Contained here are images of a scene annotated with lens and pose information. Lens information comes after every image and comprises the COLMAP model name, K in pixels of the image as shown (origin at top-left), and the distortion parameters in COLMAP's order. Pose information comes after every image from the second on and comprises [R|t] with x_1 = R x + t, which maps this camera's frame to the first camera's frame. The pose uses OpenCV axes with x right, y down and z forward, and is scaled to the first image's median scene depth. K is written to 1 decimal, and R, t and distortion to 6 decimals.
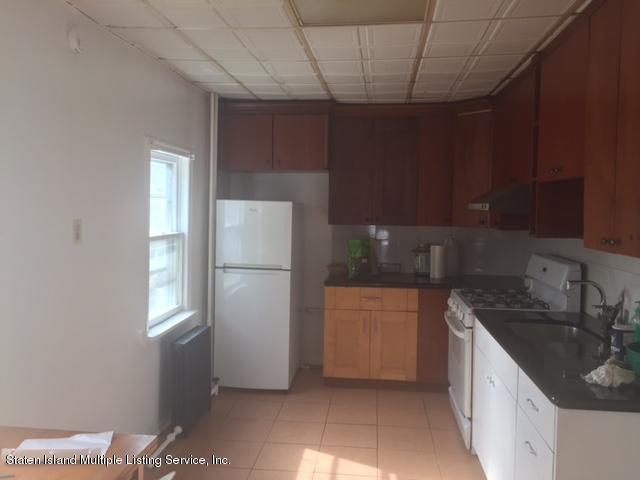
lens RADIAL K [[539.6, 0, 319.3], [0, 539.6, 239.2], [0, 0, 1]] dist [0.062346, -0.005455]
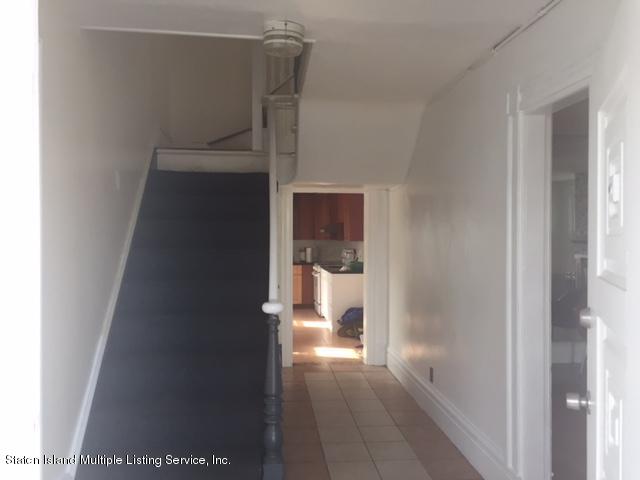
lens RADIAL K [[539.6, 0, 320.1], [0, 539.6, 240.2], [0, 0, 1]] dist [0.062346, -0.005455]
pose [[0.975801, -0.009094, 0.218472, -0.262164], [0.021059, 0.998399, -0.052502, 0.105700], [-0.217645, 0.055832, 0.974430, -1.369612]]
